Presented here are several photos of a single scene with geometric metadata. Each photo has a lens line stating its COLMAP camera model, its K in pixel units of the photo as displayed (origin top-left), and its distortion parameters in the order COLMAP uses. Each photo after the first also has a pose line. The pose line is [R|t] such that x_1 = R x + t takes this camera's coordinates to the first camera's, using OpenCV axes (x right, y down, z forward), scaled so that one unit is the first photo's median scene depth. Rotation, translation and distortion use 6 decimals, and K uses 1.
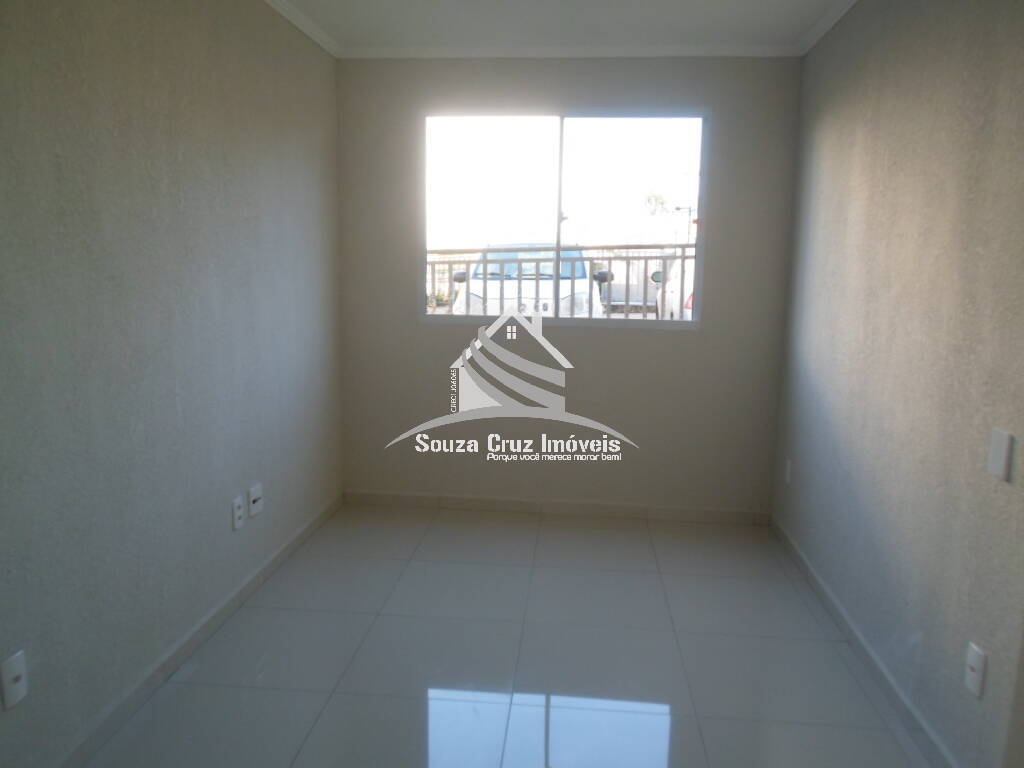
lens RADIAL K [[792.2, 0, 506.3], [0, 792.2, 368.5], [0, 0, 1]] dist [-0.012223, -0.007194]
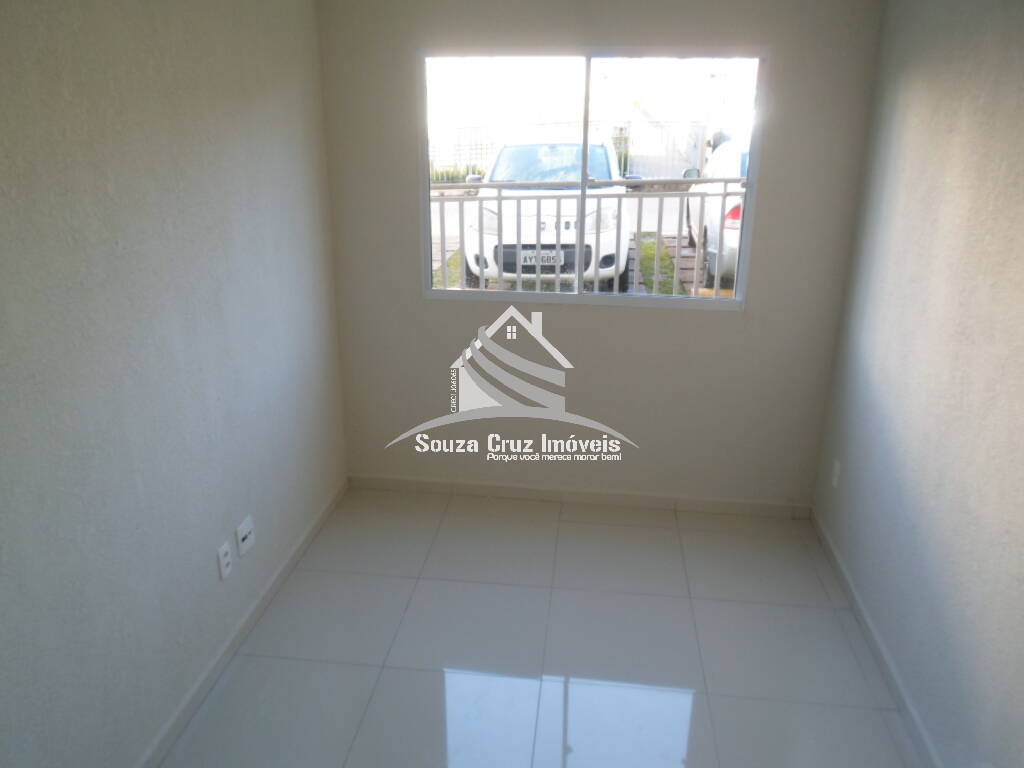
lens RADIAL K [[792.2, 0, 506.3], [0, 792.2, 368.5], [0, 0, 1]] dist [-0.012223, -0.007194]
pose [[0.999626, -0.002820, -0.027198, 0.005648], [0.007795, 0.982779, 0.184620, -0.146733], [0.026209, -0.184763, 0.982434, 0.119724]]
